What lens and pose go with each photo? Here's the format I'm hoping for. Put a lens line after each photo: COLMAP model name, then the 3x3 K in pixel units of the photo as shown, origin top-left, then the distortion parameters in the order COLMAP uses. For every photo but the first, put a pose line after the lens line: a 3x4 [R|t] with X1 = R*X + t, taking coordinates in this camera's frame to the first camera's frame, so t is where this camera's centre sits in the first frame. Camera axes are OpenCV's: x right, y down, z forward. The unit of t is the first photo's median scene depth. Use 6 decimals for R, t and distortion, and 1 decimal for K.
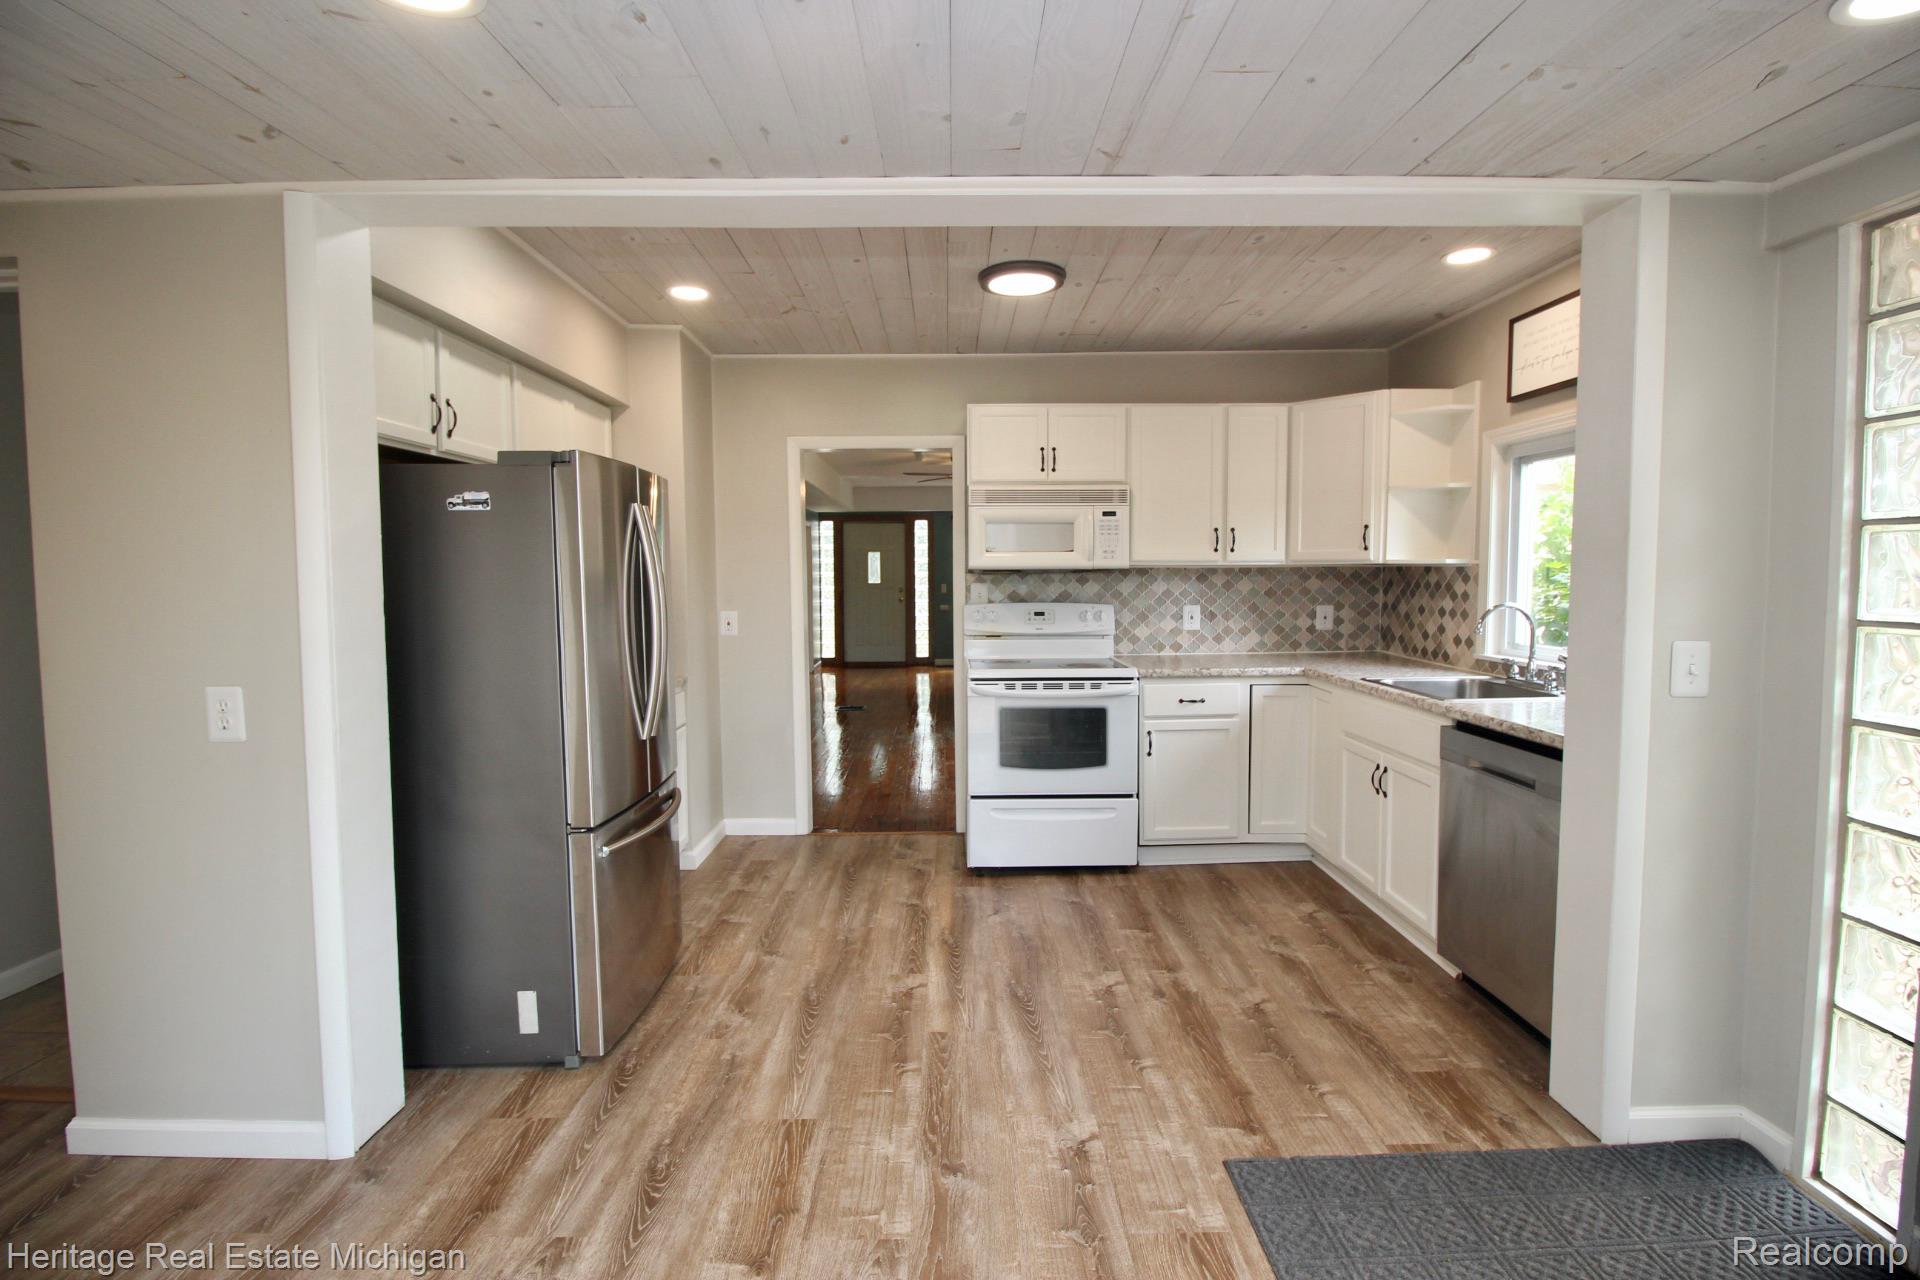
lens RADIAL K [[885.2, 0, 957.4], [0, 885.2, 630.4], [0, 0, 1]] dist [0.004370, 0.000214]
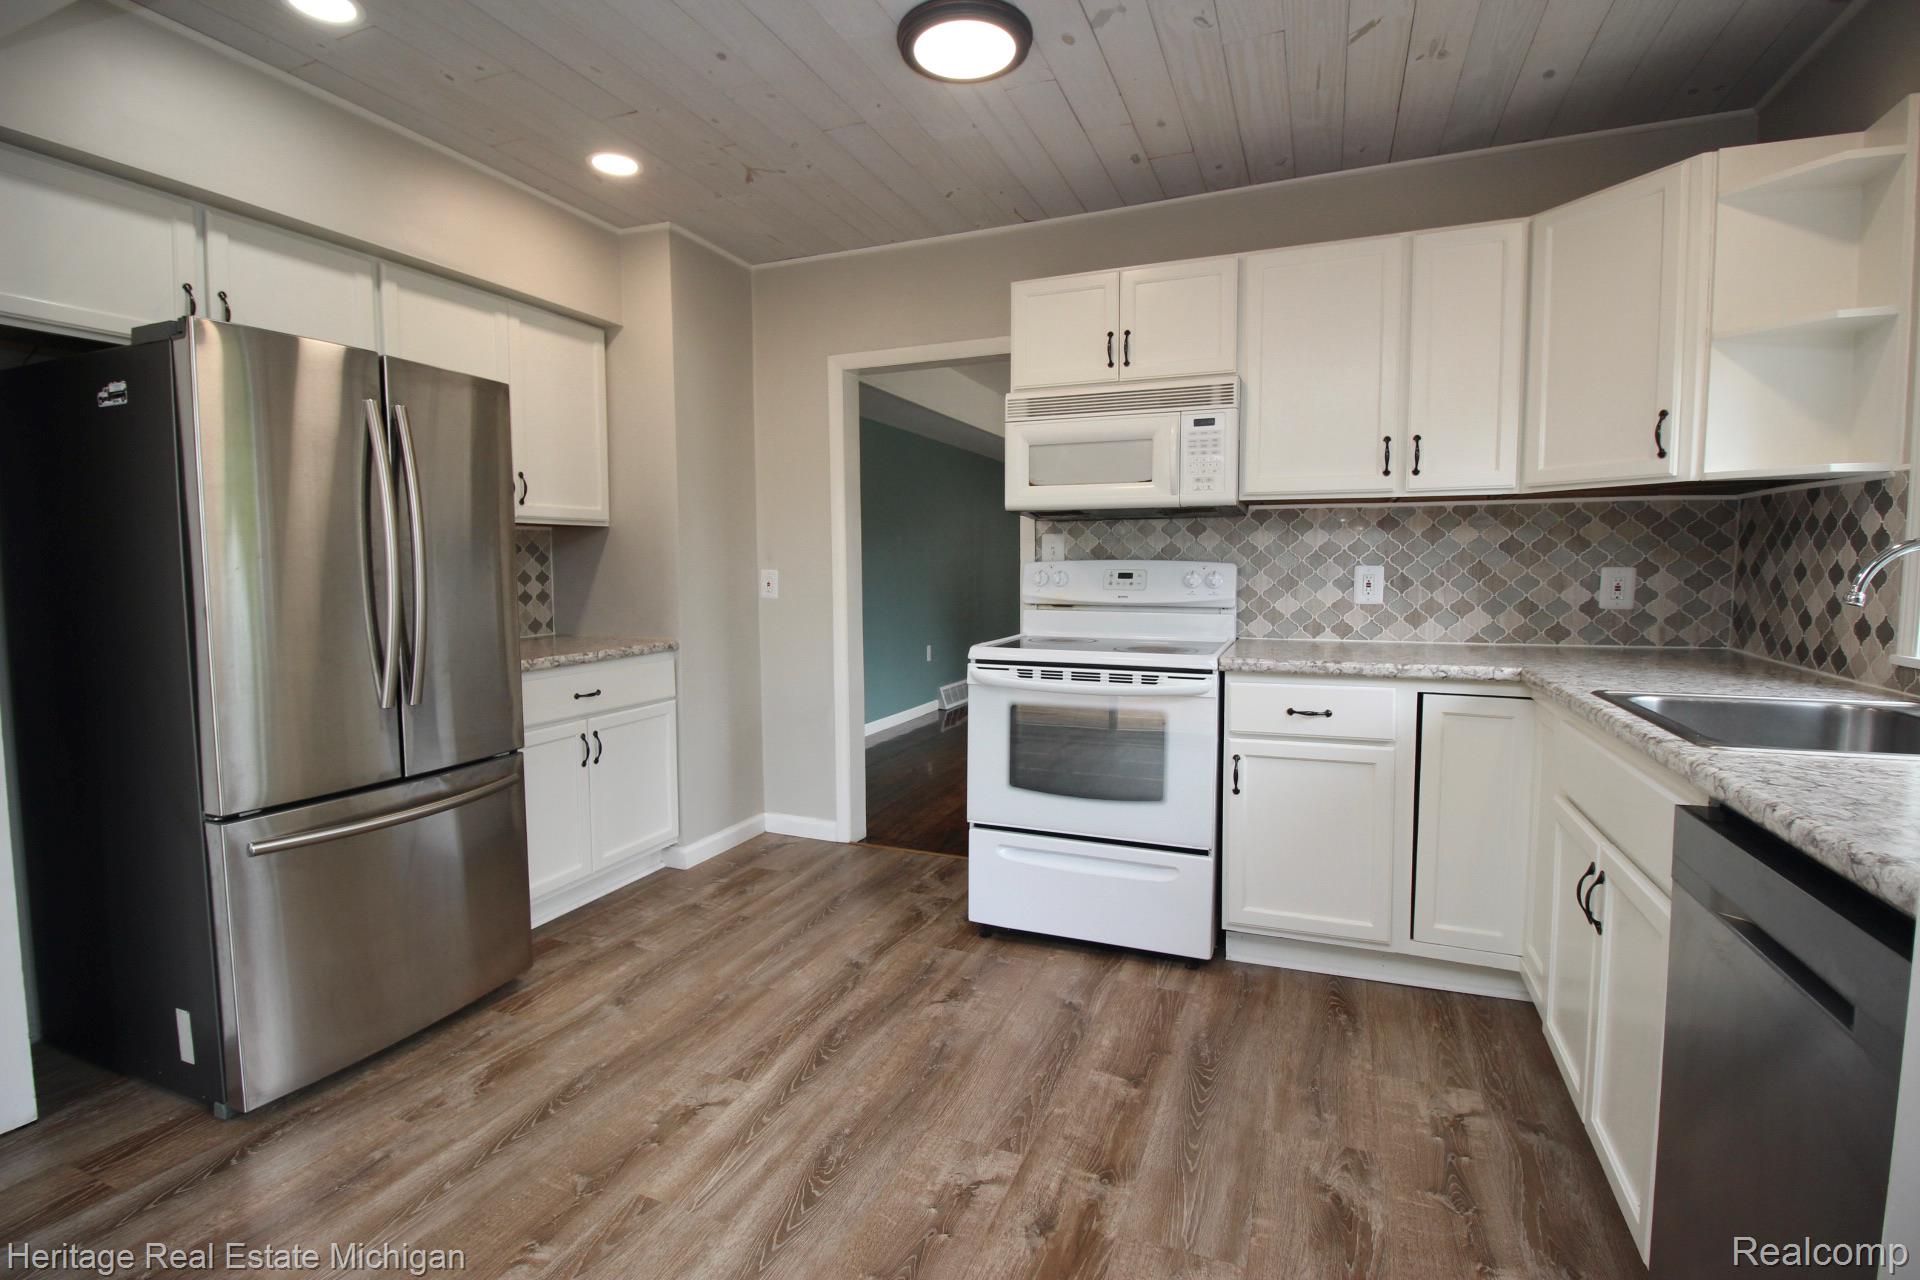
lens RADIAL K [[882.6, 0, 953.7], [0, 882.6, 627.3], [0, 0, 1]] dist [0.002357, -0.013945]
pose [[0.920016, 0.033132, -0.390477, 0.274940], [-0.029685, 0.999449, 0.014863, 0.018131], [0.390755, -0.002083, 0.920493, 0.335381]]
